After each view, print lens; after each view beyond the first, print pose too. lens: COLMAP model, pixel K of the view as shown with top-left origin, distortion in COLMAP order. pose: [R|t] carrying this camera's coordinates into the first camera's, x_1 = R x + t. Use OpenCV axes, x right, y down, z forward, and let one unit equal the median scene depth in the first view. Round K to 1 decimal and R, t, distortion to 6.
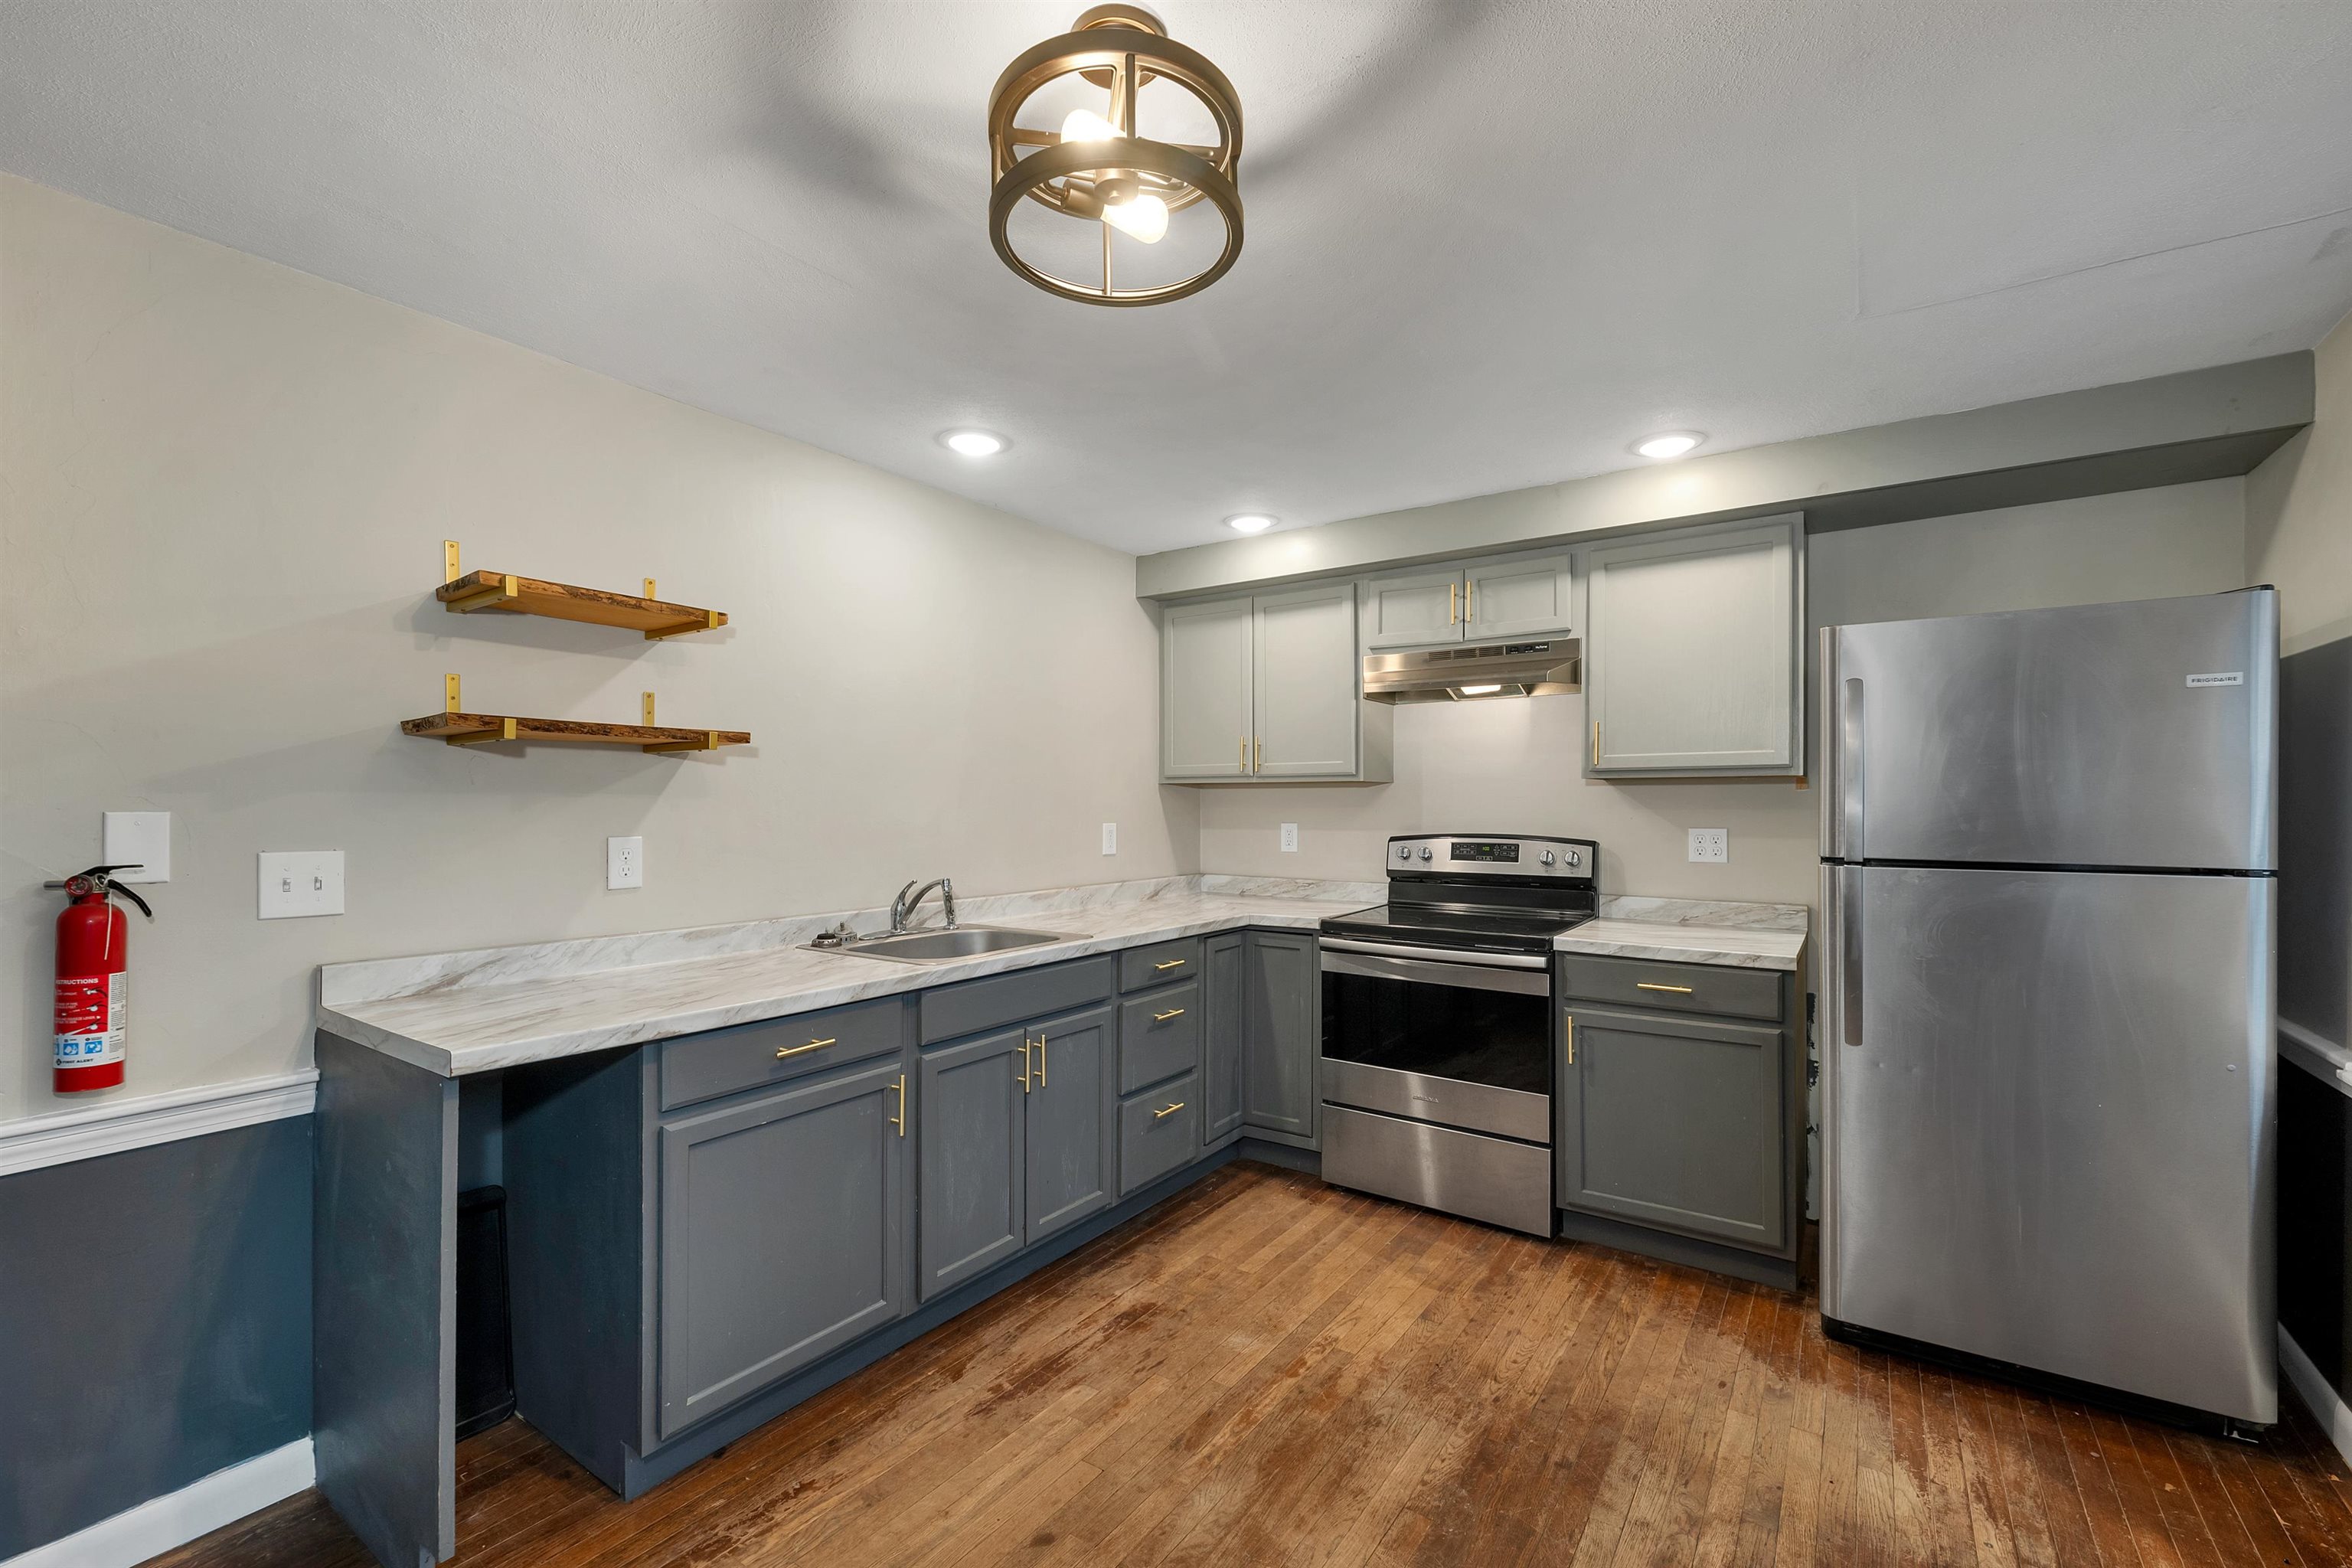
lens RADIAL K [[987.0, 0, 1182.5], [0, 987.0, 800.7], [0, 0, 1]] dist [-0.000497, -0.000314]
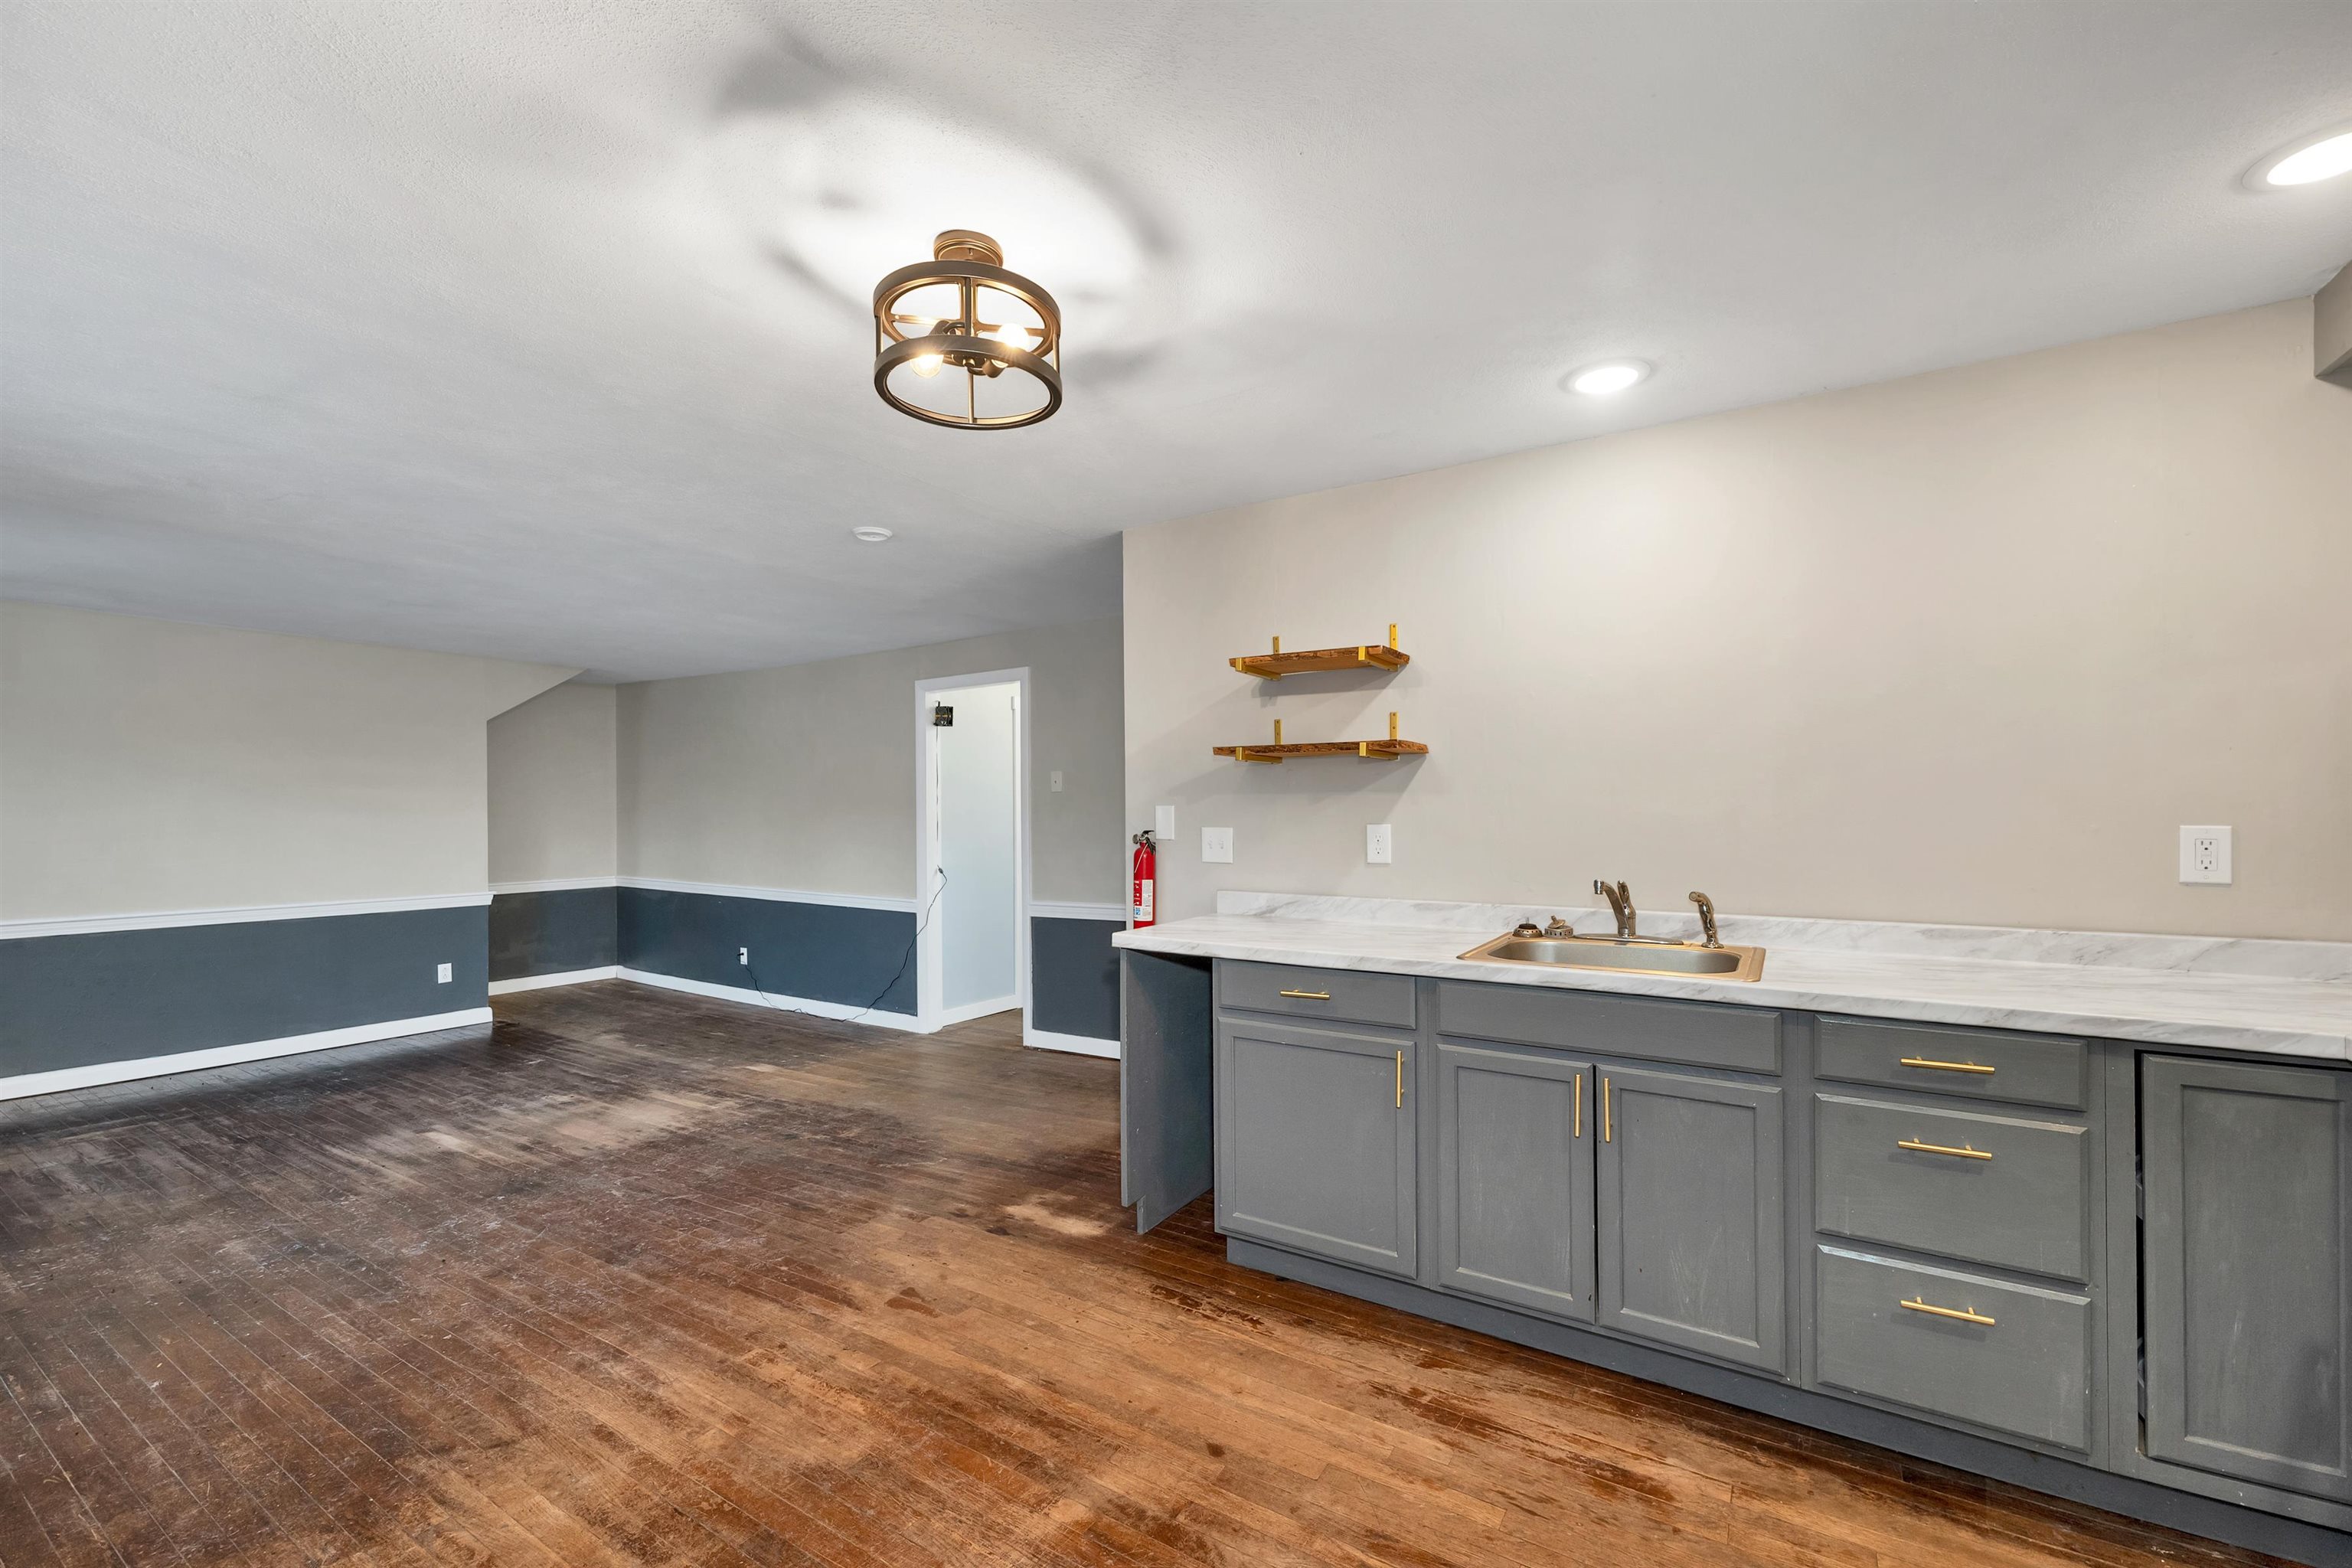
lens RADIAL K [[966.0, 0, 1179.3], [0, 966.0, 799.1], [0, 0, 1]] dist [0.000009, -0.000485]
pose [[0.040261, -0.005050, -0.999176, 0.530664], [0.012390, 0.999913, -0.004554, 0.004108], [0.999112, -0.012196, 0.040320, 0.506164]]
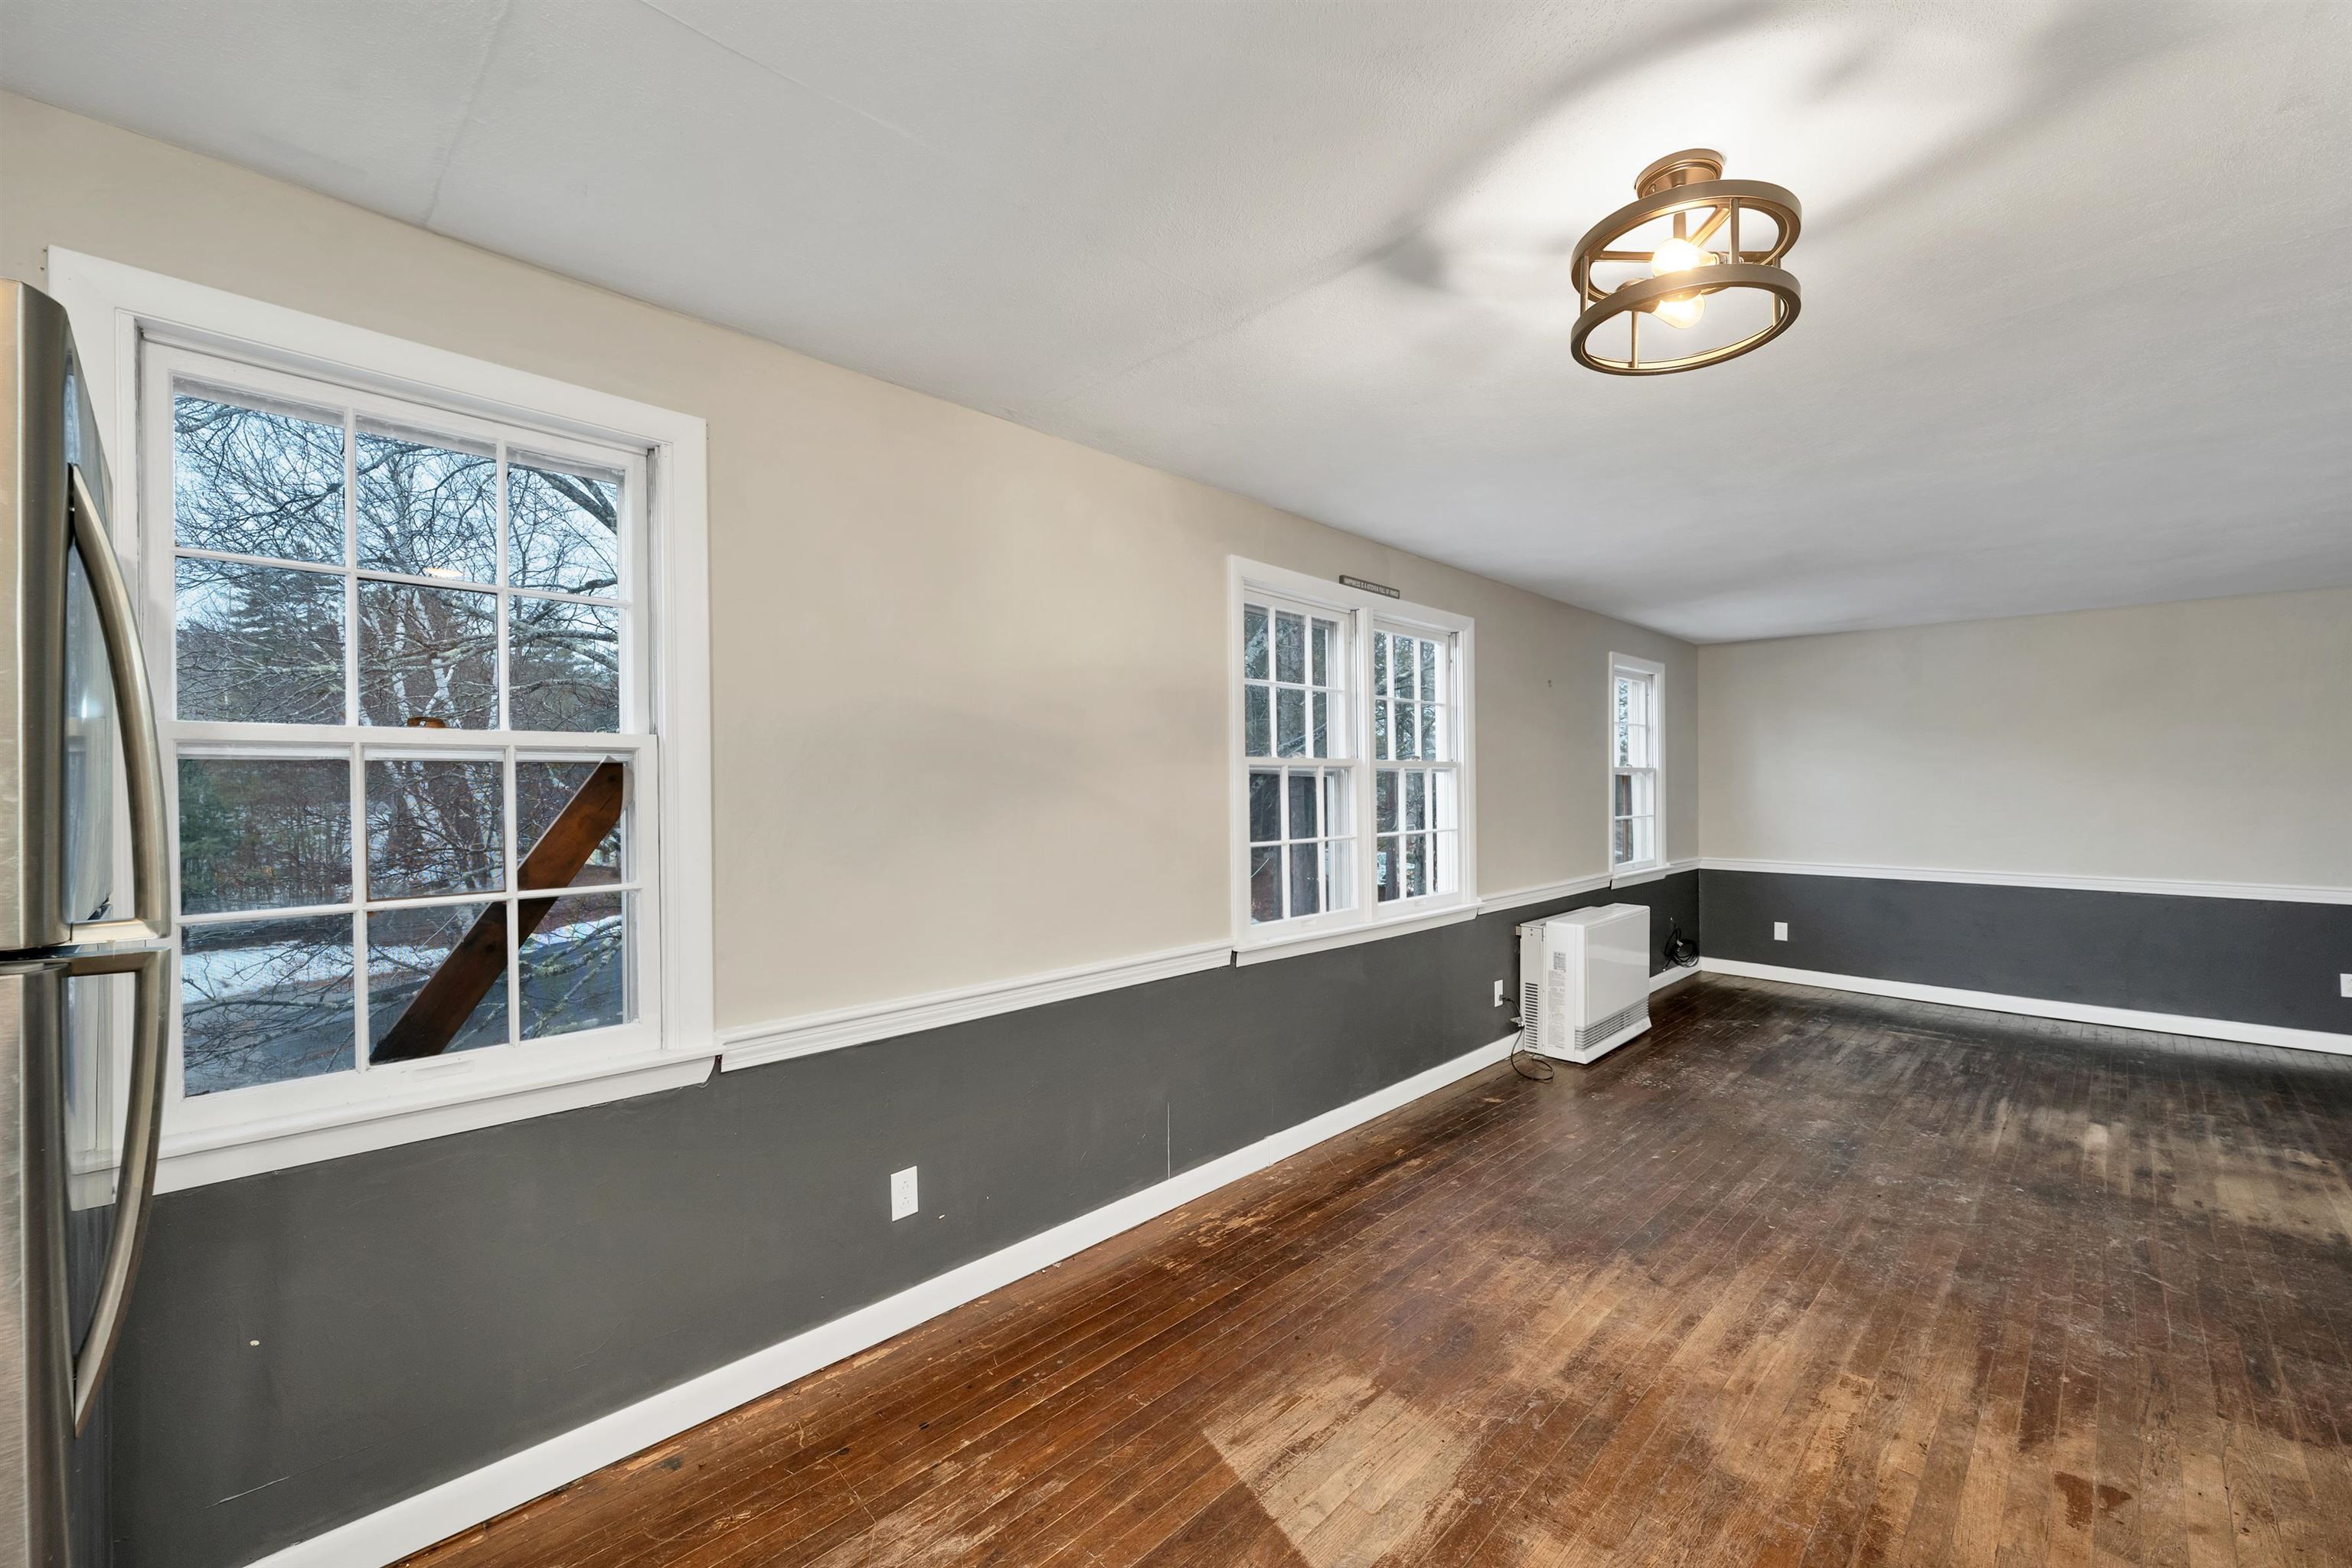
lens RADIAL K [[964.0, 0, 1178.2], [0, 964.0, 793.8], [0, 0, 1]] dist [0.002138, -0.000032]
pose [[-0.985740, 0.007900, 0.168092, 0.144223], [0.007697, 0.999969, -0.001855, 0.006103], [-0.168102, -0.000535, -0.985770, 0.943052]]
